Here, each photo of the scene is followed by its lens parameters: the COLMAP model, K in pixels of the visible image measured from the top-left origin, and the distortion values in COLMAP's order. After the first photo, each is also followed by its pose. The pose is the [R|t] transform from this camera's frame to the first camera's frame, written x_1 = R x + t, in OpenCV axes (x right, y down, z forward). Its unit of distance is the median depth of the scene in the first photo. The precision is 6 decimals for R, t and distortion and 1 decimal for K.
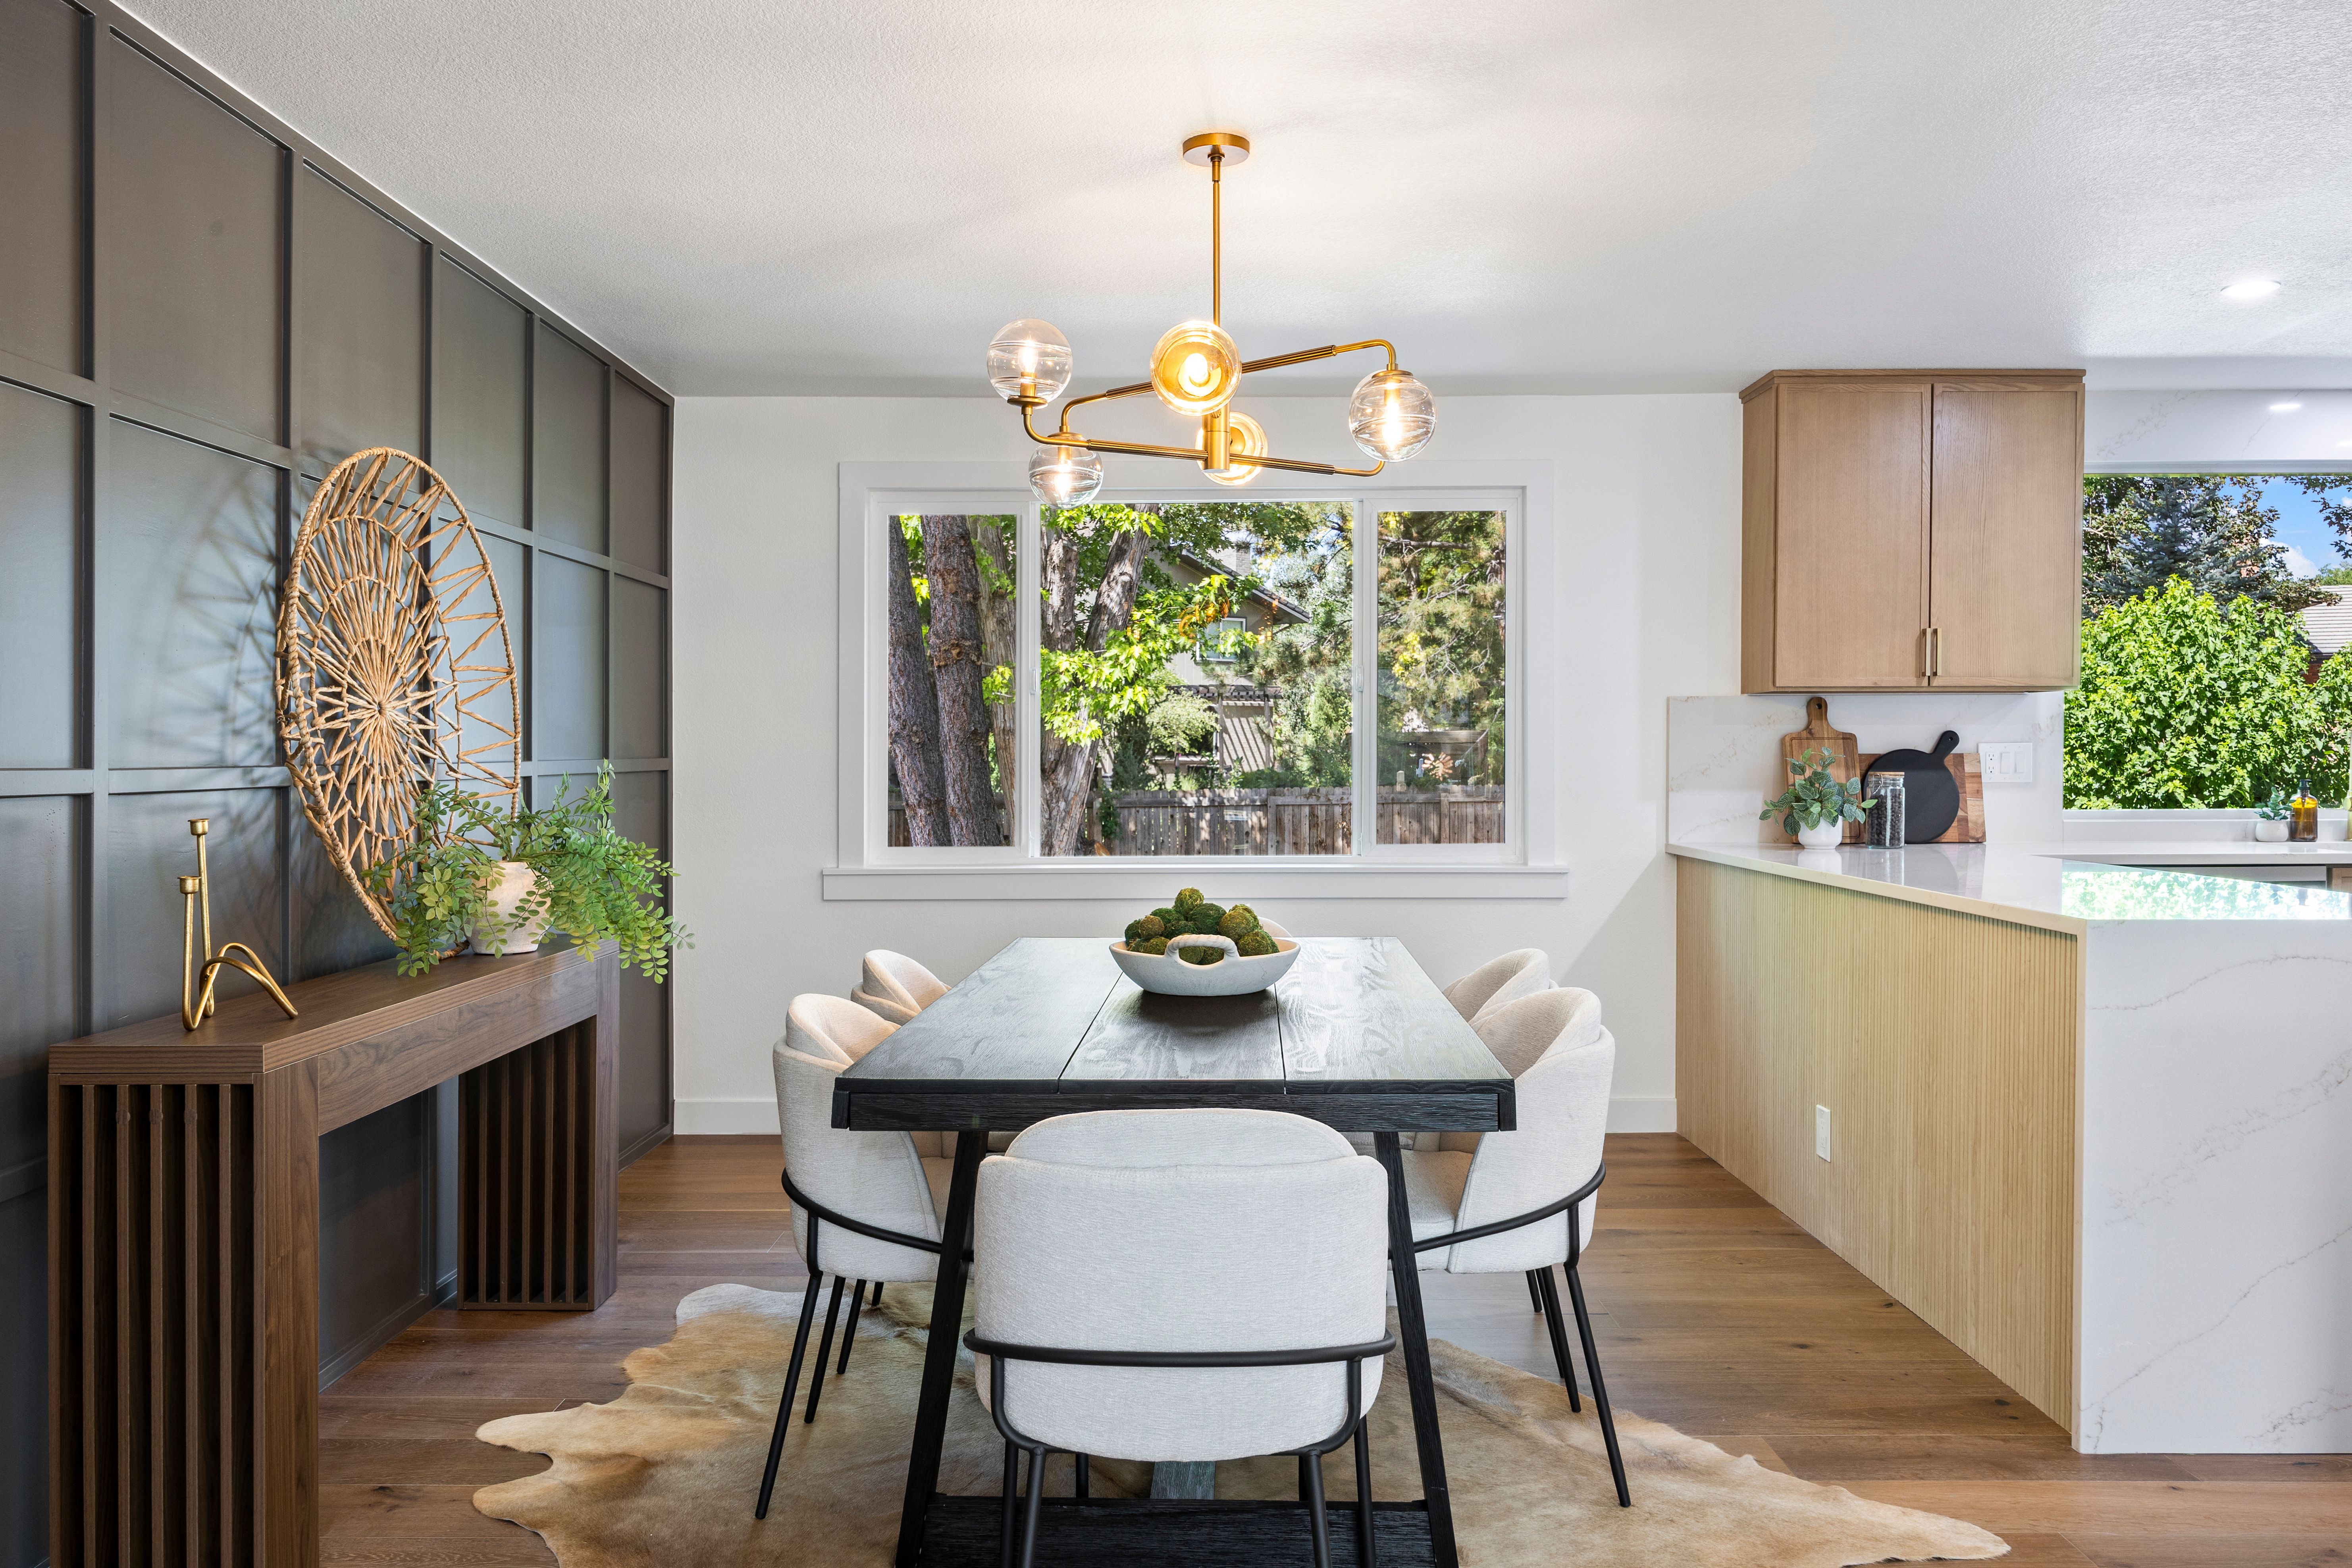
lens RADIAL K [[1729.8, 0, 1165.7], [0, 1729.8, 764.1], [0, 0, 1]] dist [0.000082, -0.001812]
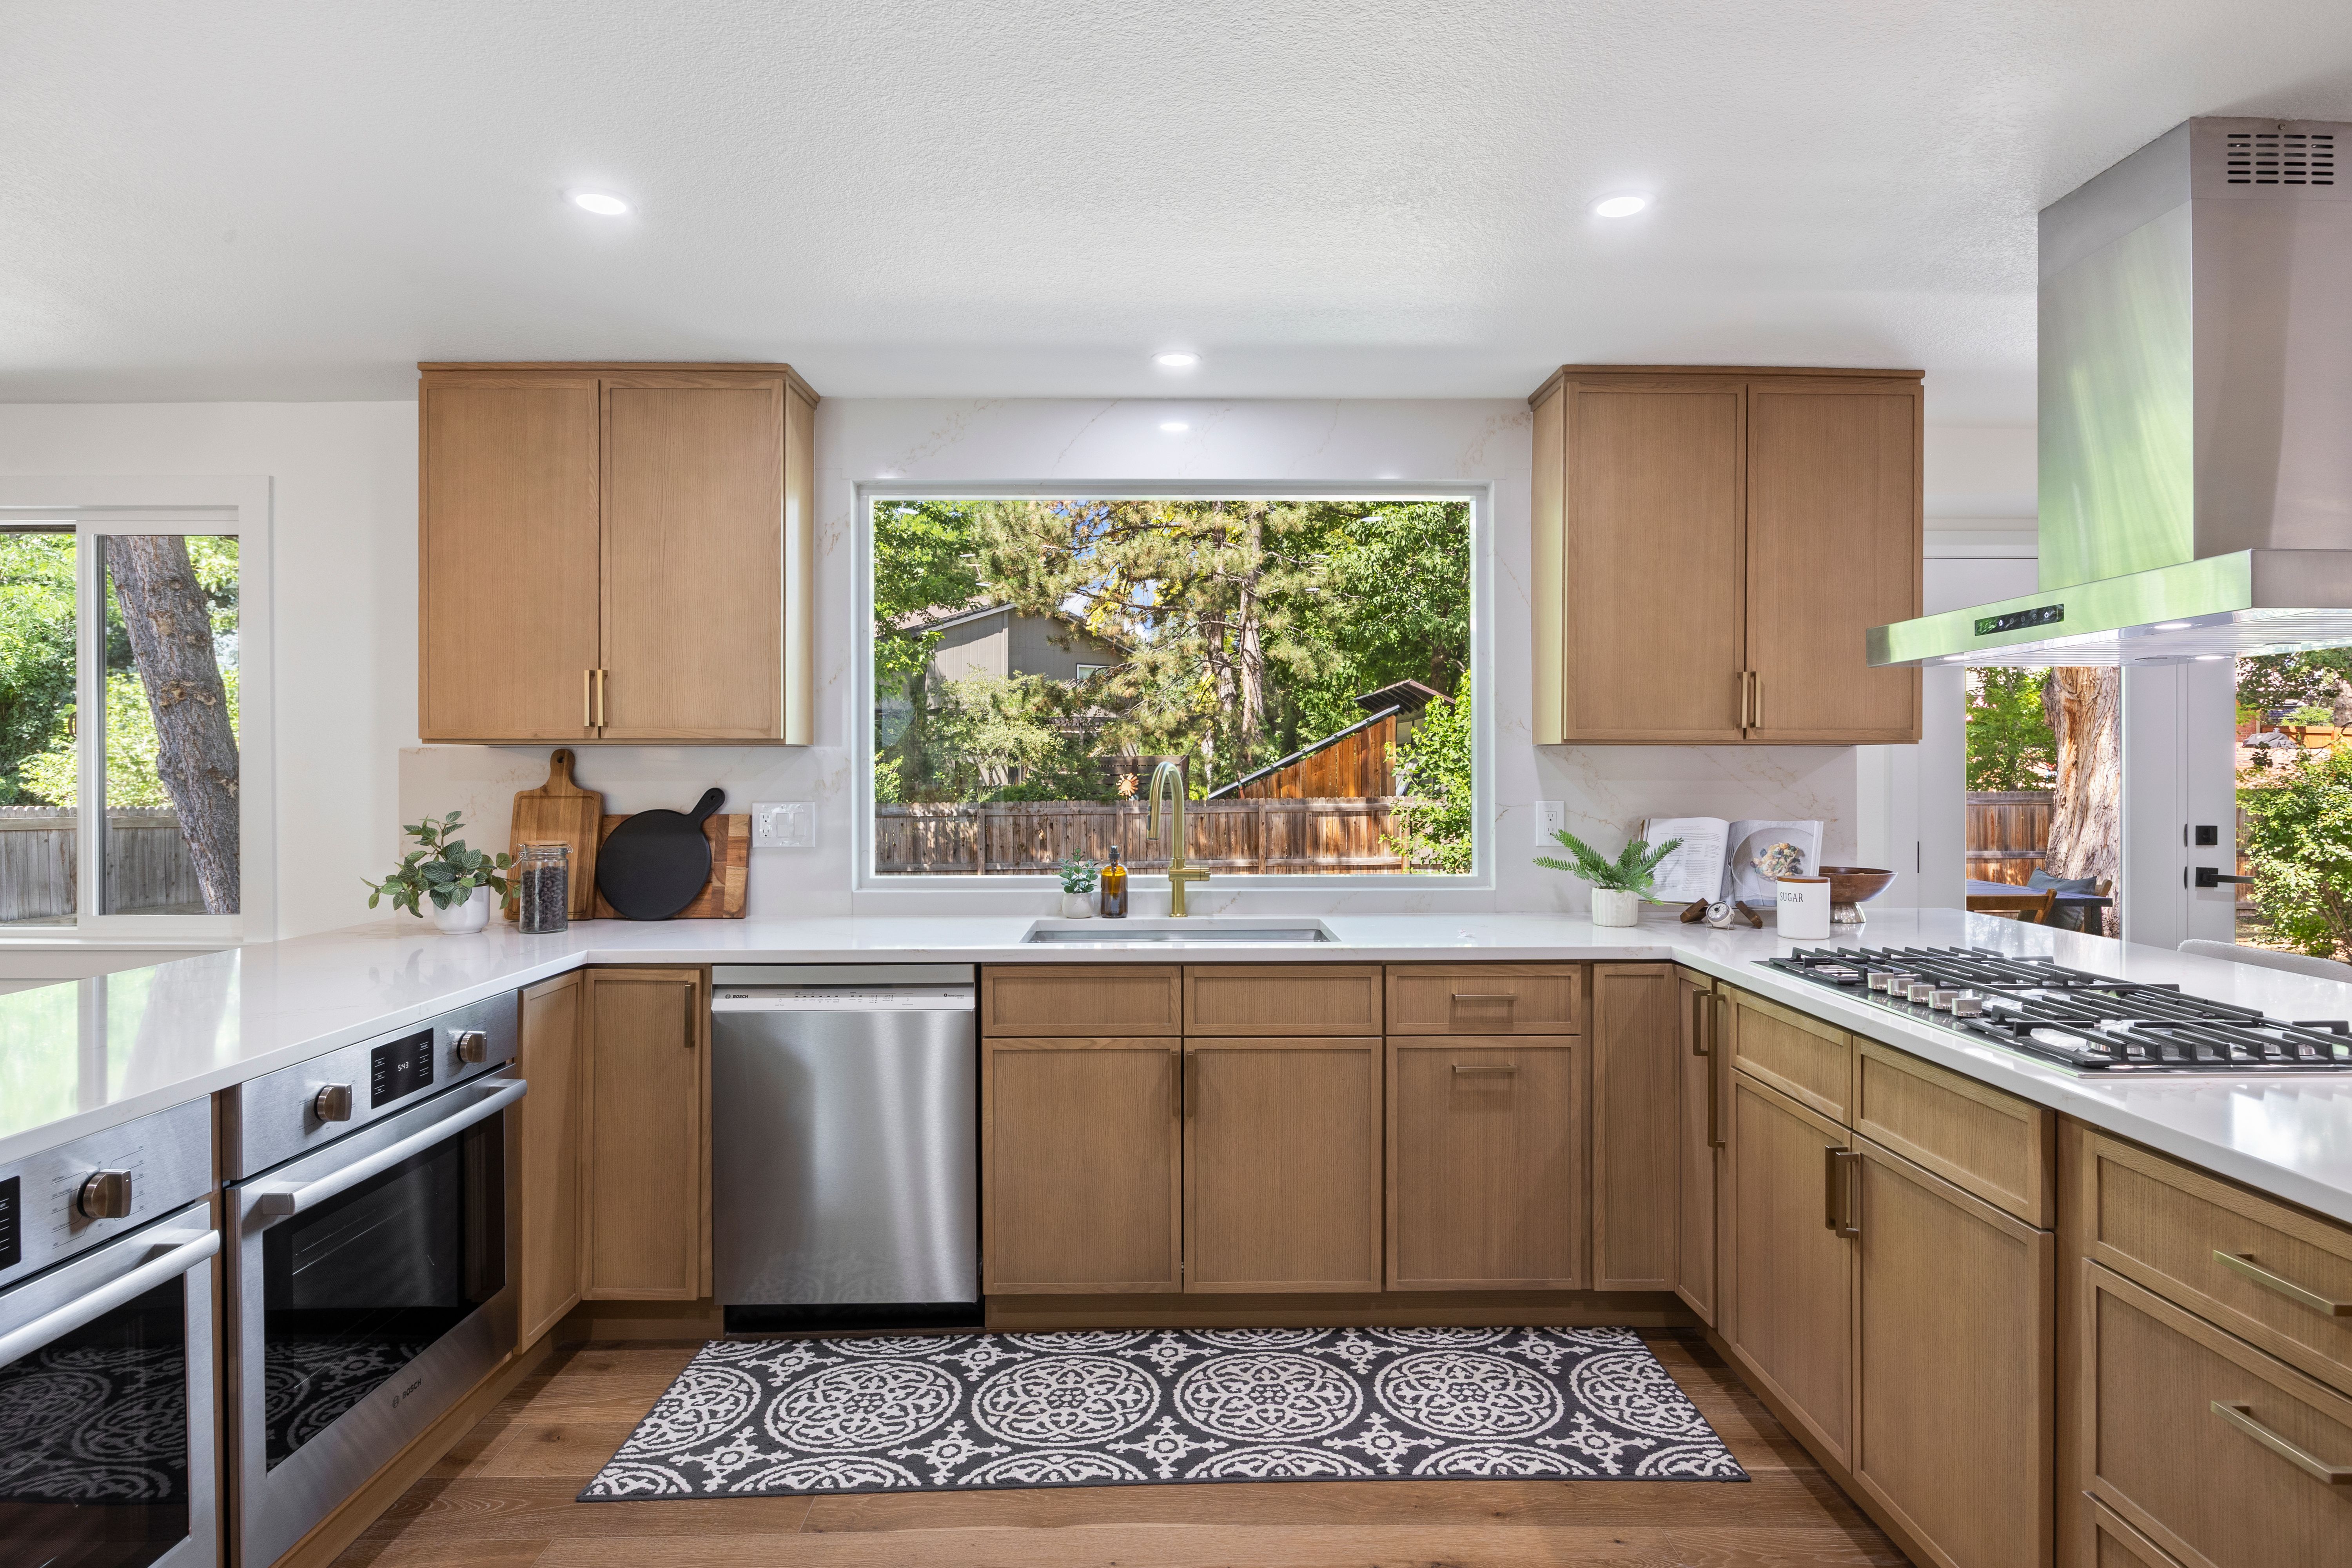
lens RADIAL K [[1250.8, 0, 1174.2], [0, 1250.8, 772.2], [0, 0, 1]] dist [-0.000697, 0.000550]
pose [[0.999879, 0.002695, 0.015312, 0.680681], [-0.002689, 0.999996, -0.000394, -0.028084], [-0.015313, 0.000353, 0.999883, 0.372445]]
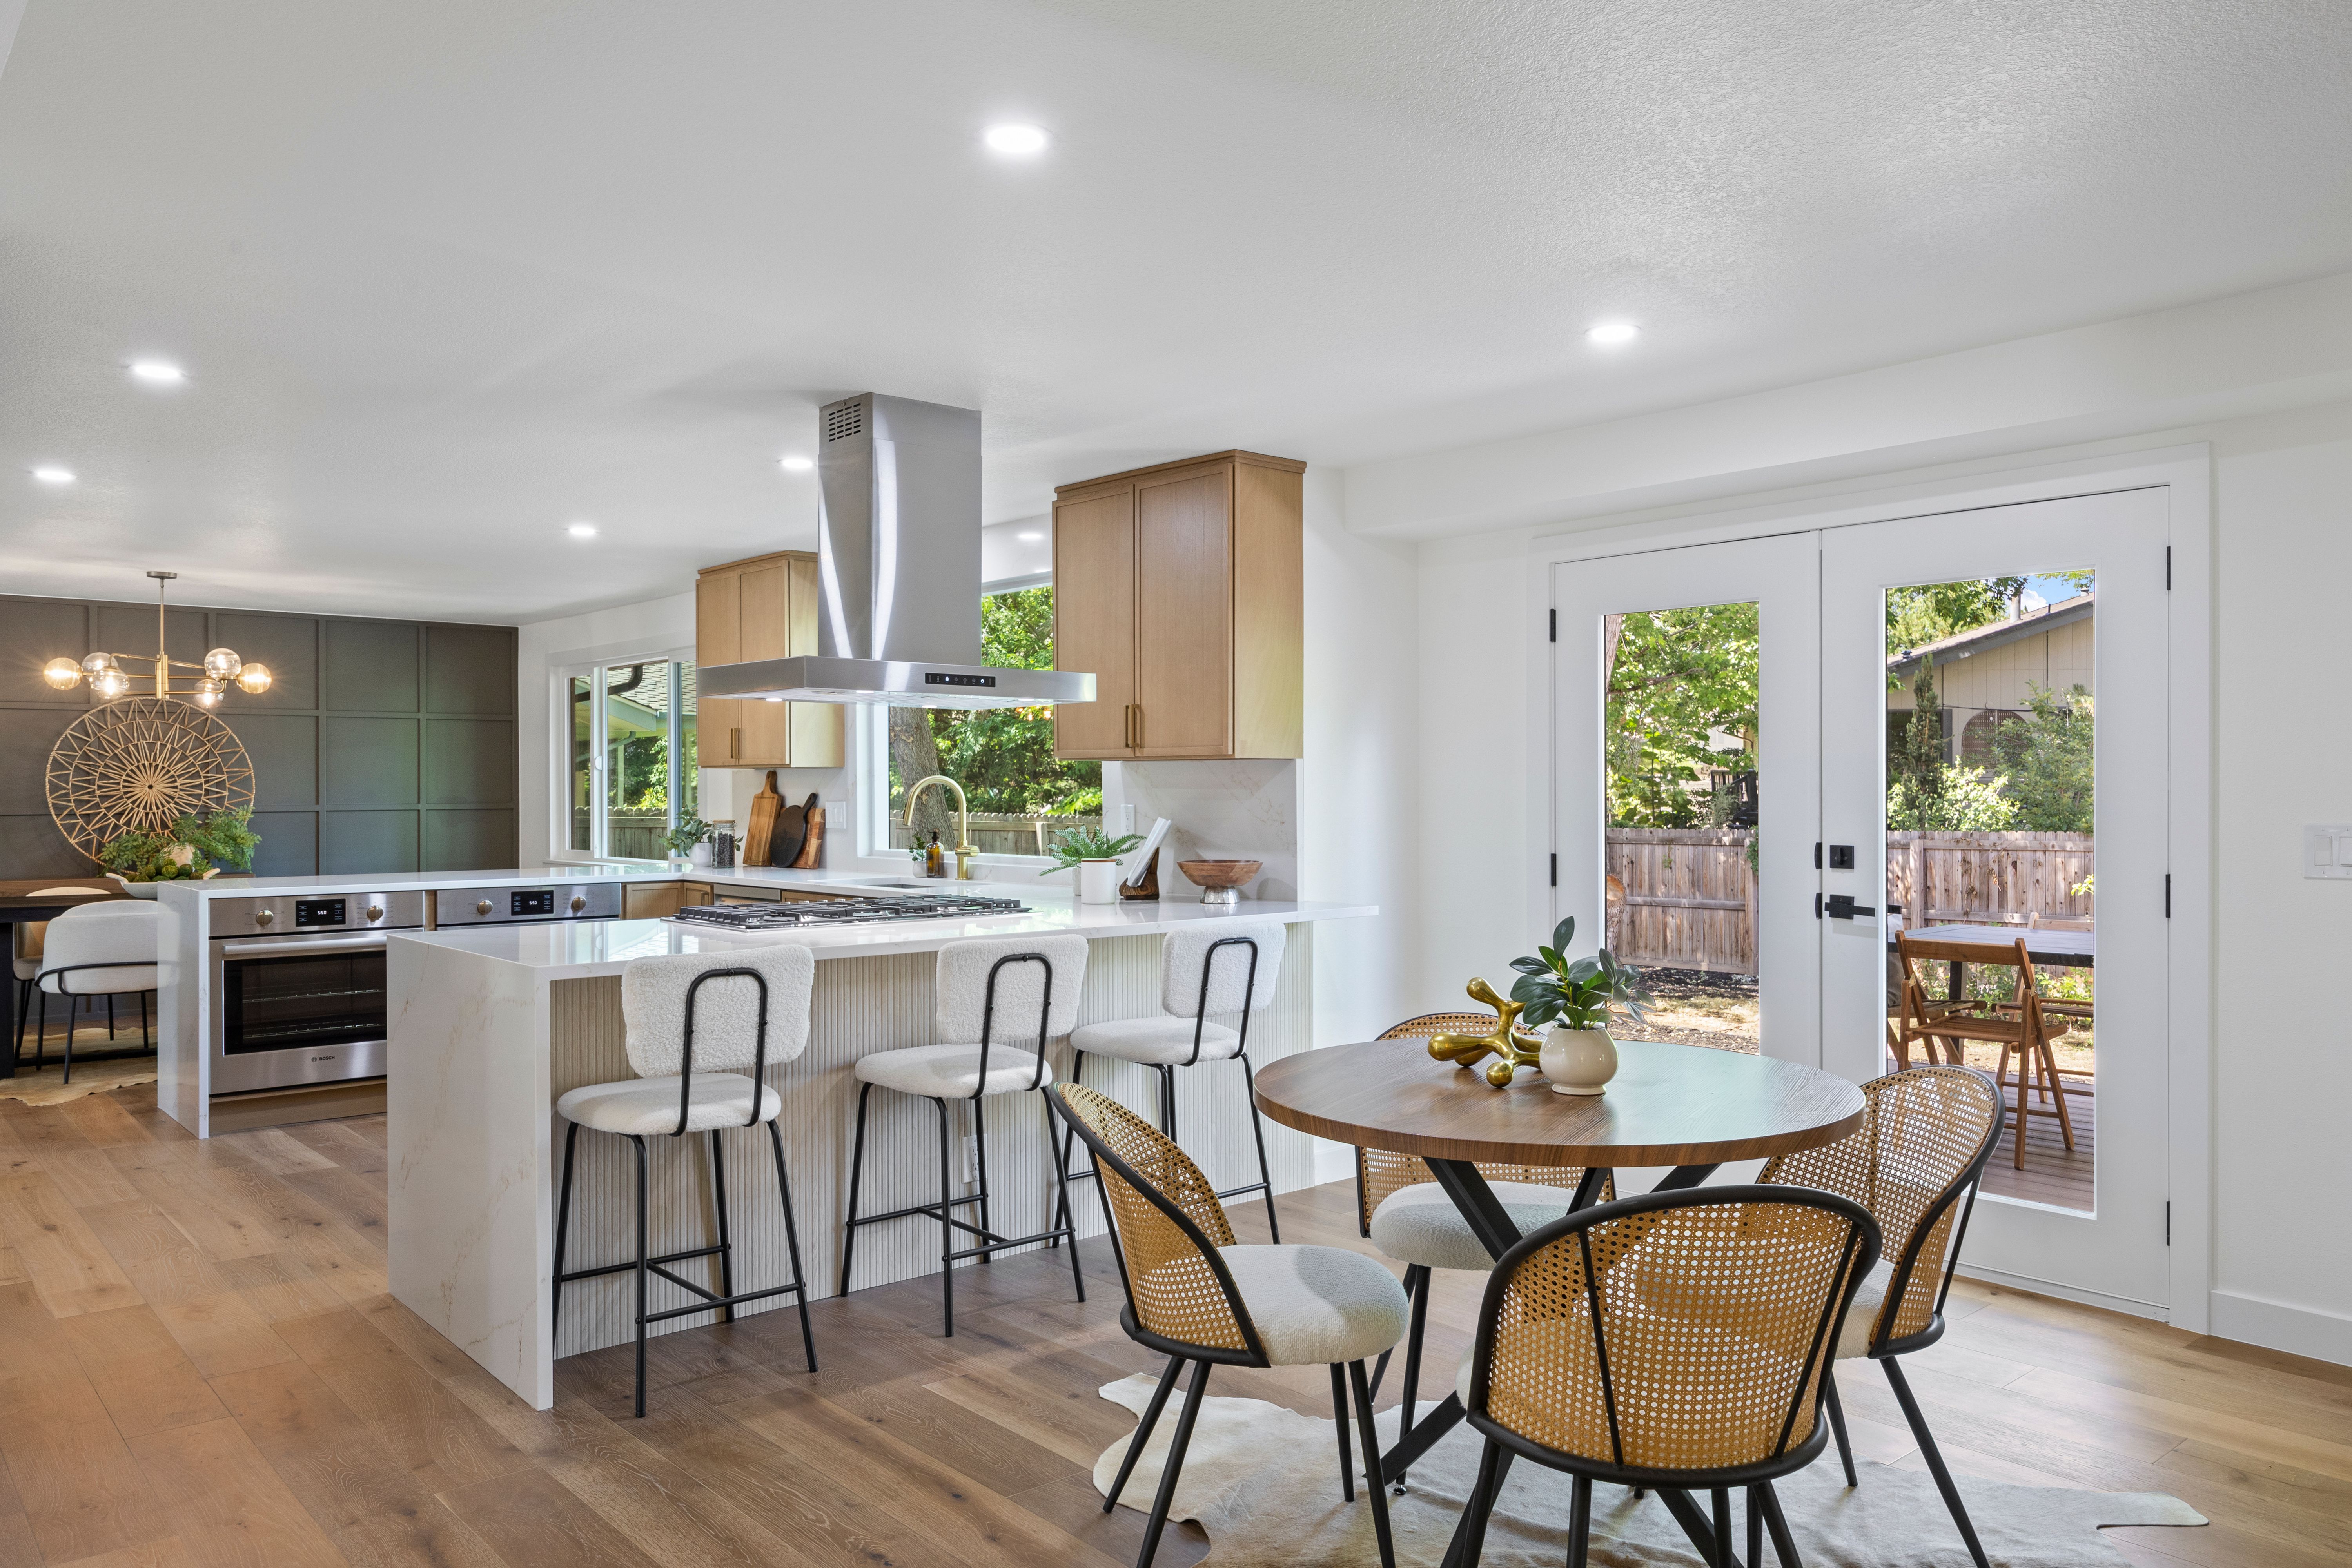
lens RADIAL K [[1626.1, 0, 1171.5], [0, 1626.1, 828.6], [0, 0, 1]] dist [0.002697, 0.002120]
pose [[0.661073, 0.021798, -0.750005, 1.716157], [-0.006061, 0.999700, 0.023713, -0.024018], [0.750297, -0.011131, 0.661007, 0.313655]]
